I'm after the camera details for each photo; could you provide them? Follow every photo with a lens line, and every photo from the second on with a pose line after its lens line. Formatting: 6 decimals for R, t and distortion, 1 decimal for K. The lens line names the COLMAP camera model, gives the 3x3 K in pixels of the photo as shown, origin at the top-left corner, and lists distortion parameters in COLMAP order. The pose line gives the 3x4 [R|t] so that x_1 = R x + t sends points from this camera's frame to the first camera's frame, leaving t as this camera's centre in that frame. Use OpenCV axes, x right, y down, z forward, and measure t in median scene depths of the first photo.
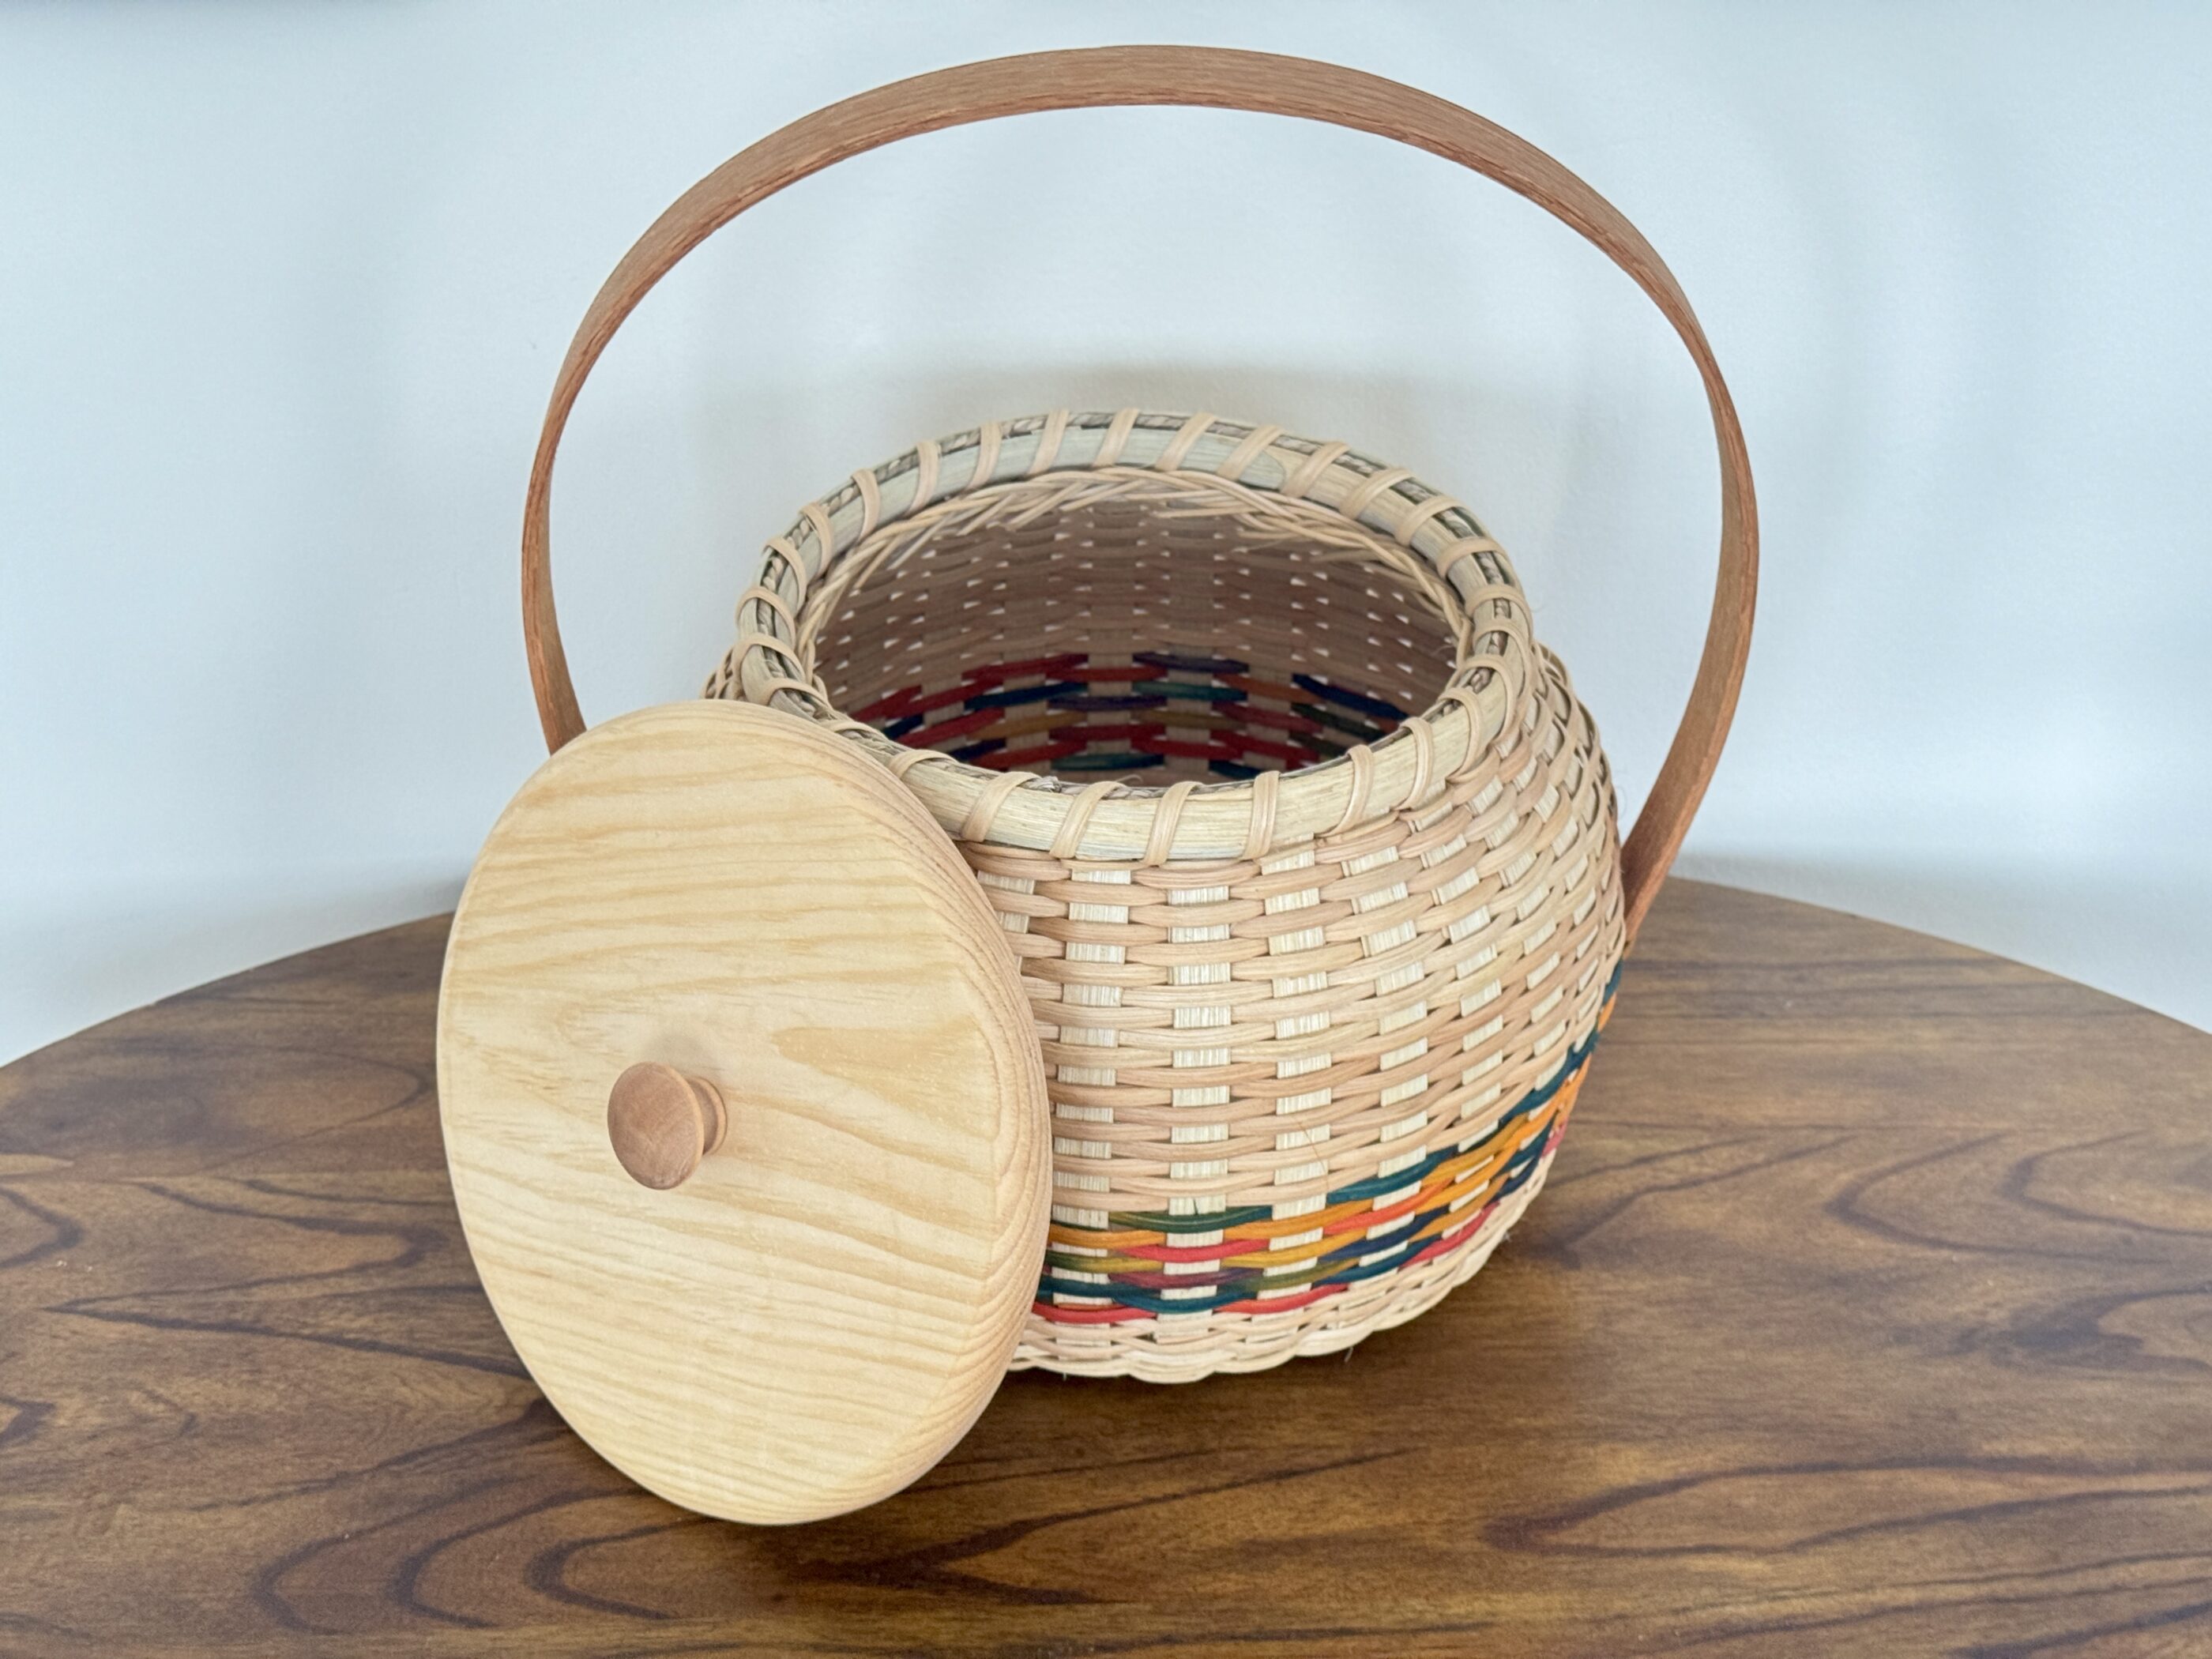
lens RADIAL K [[3095.3, 0, 1127.7], [0, 3095.3, 837.1], [0, 0, 1]] dist [0.224384, -0.490374]
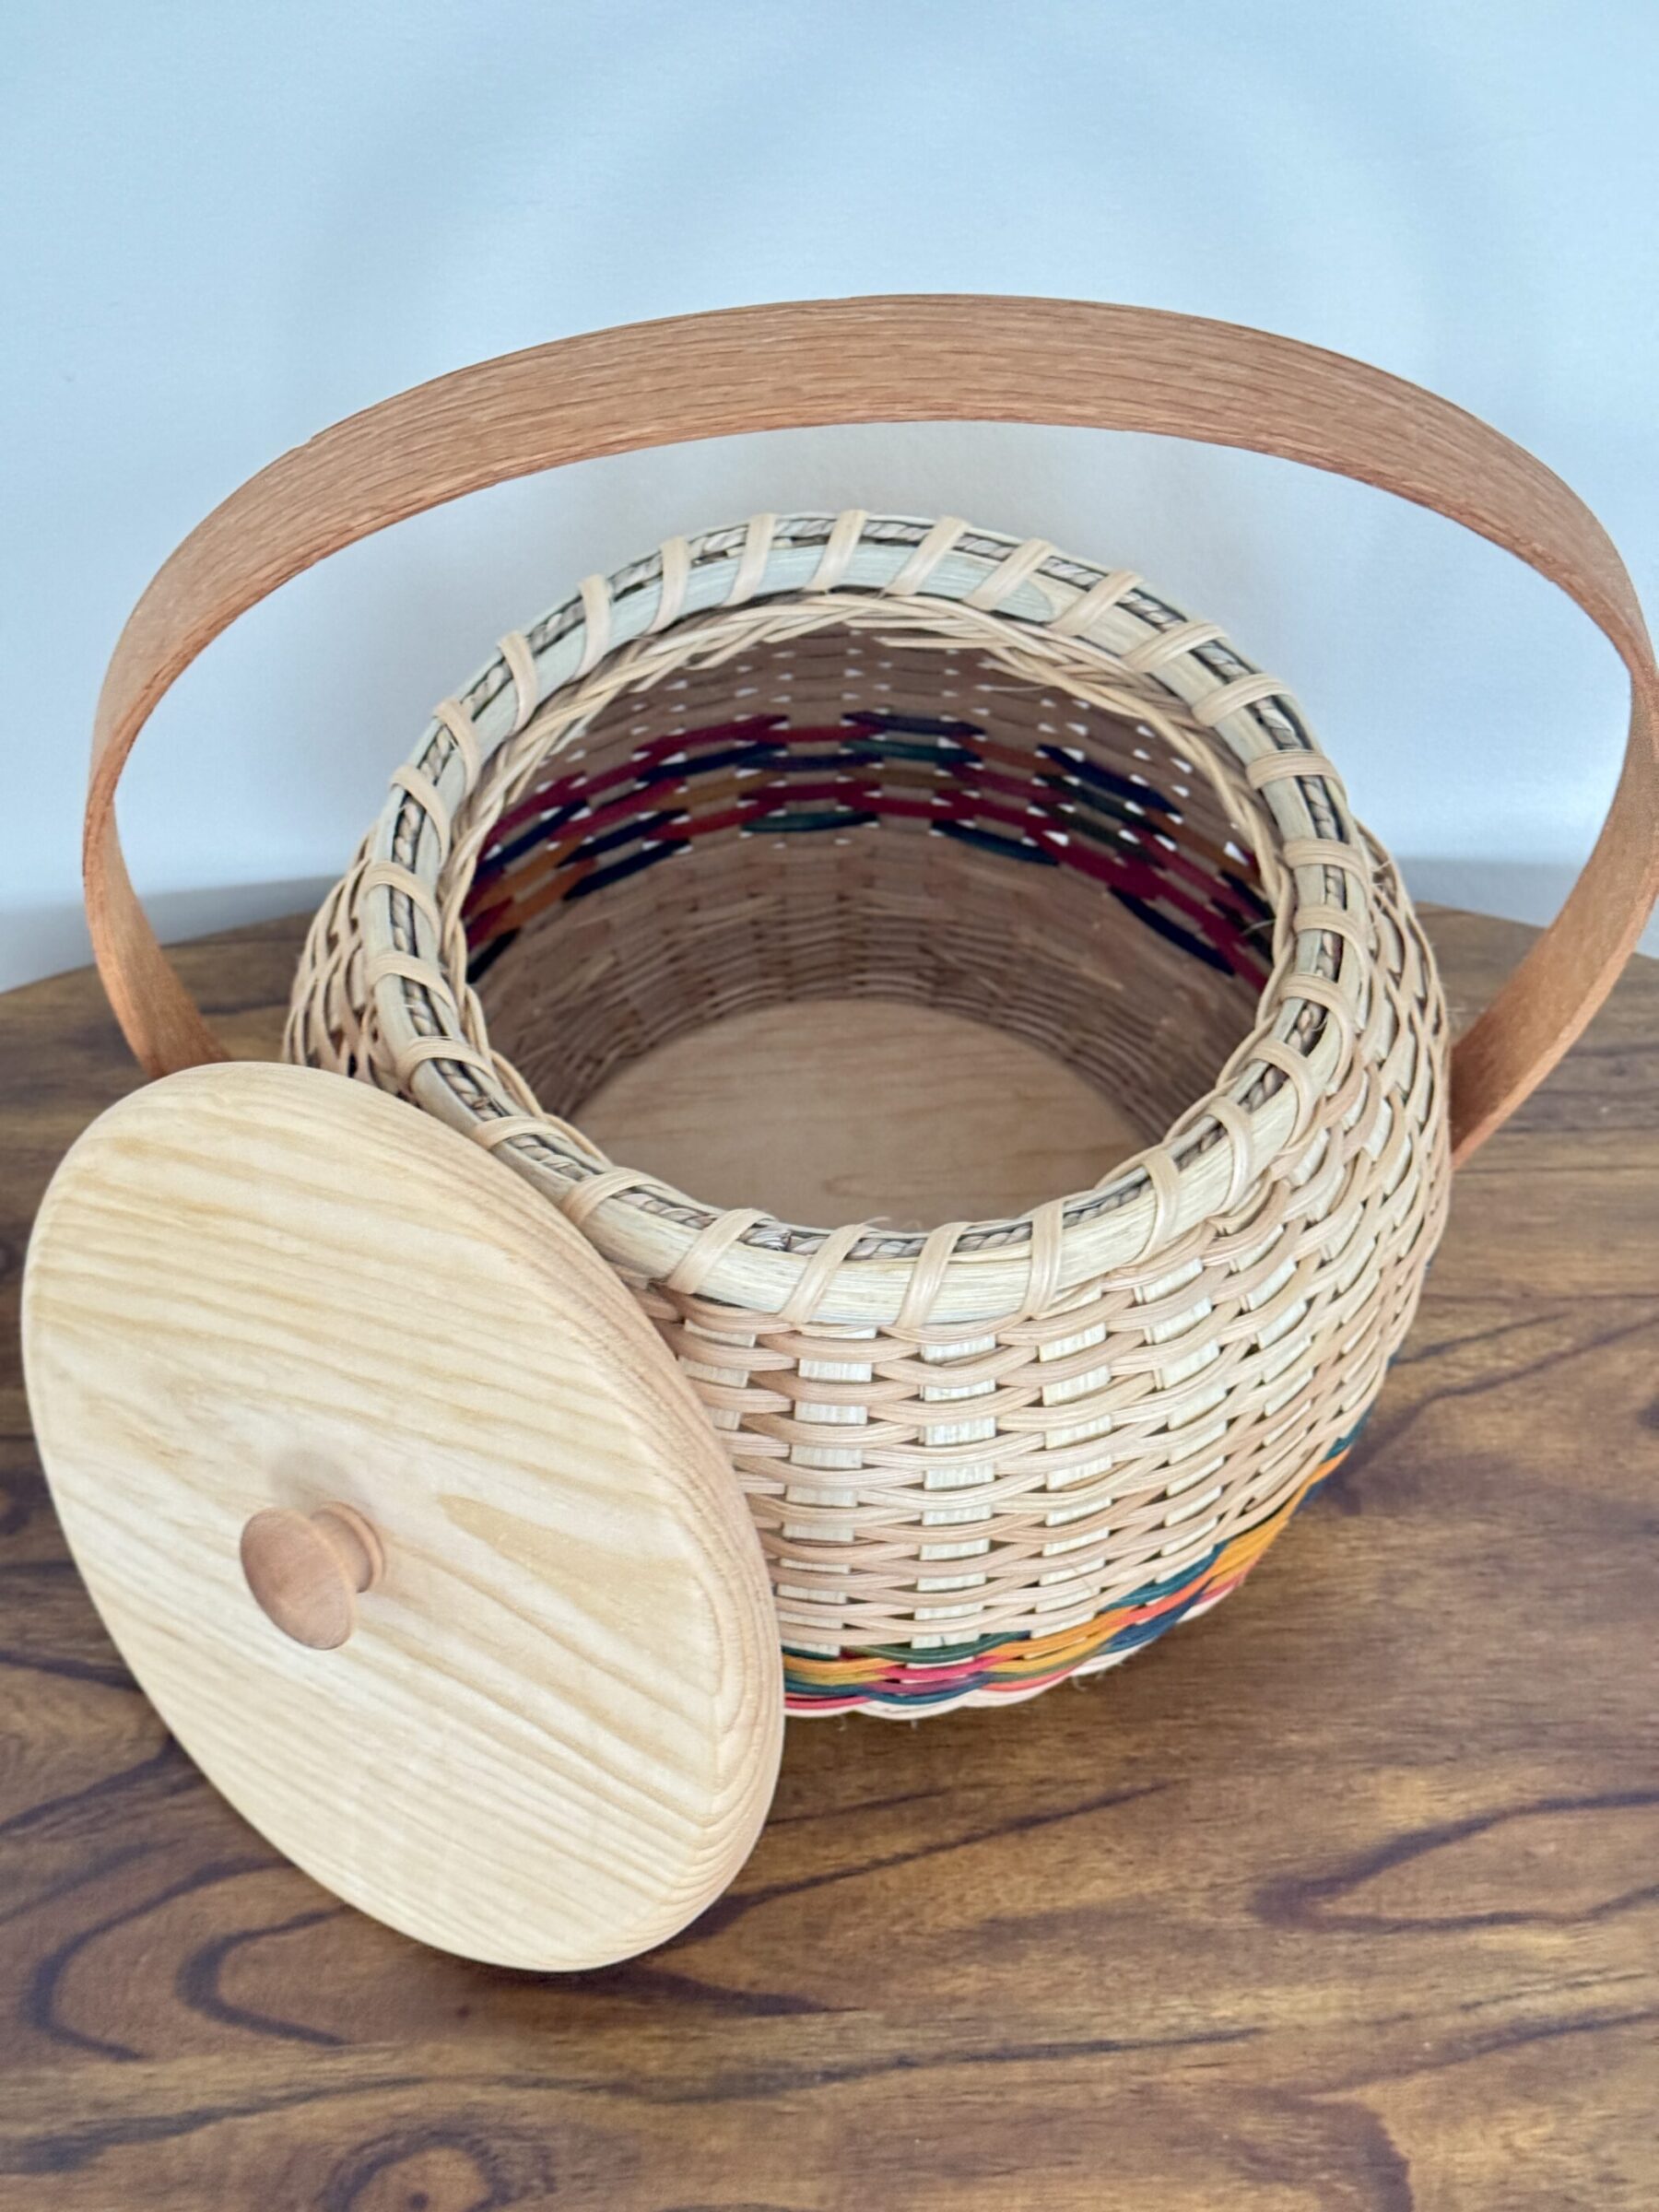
lens RADIAL K [[3095.3, 0, 829.5], [0, 3095.3, 1106.0], [0, 0, 1]] dist [0.224384, -0.490374]
pose [[0.999536, -0.004943, 0.030054, -0.032924], [-0.006180, 0.933300, 0.359043, -0.312610], [-0.029824, -0.359062, 0.932837, 0.251258]]
